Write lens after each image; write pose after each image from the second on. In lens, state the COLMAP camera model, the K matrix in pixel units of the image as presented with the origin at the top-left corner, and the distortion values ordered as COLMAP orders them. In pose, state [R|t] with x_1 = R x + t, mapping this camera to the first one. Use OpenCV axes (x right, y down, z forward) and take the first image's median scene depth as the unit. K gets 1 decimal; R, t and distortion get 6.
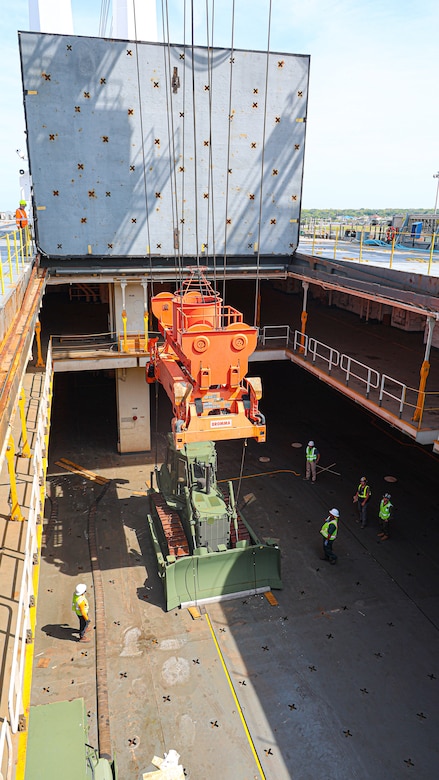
lens RADIAL K [[557.7, 0, 220.3], [0, 557.7, 398.3], [0, 0, 1]] dist [-0.009583, 0.013963]
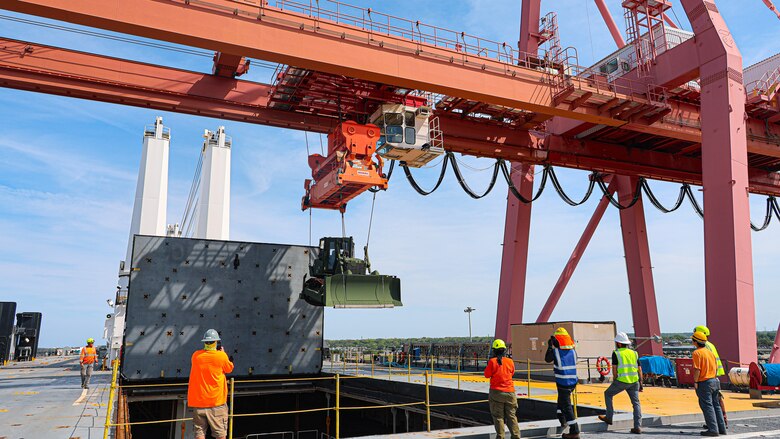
lens RADIAL K [[557.7, 0, 393.6], [0, 557.7, 213.3], [0, 0, 1]] dist [-0.009583, 0.013963]
pose [[0.983075, 0.020133, 0.182095, 0.054928], [0.078028, 0.853275, -0.515590, 0.124691], [-0.165758, 0.521072, 0.837262, -0.374061]]
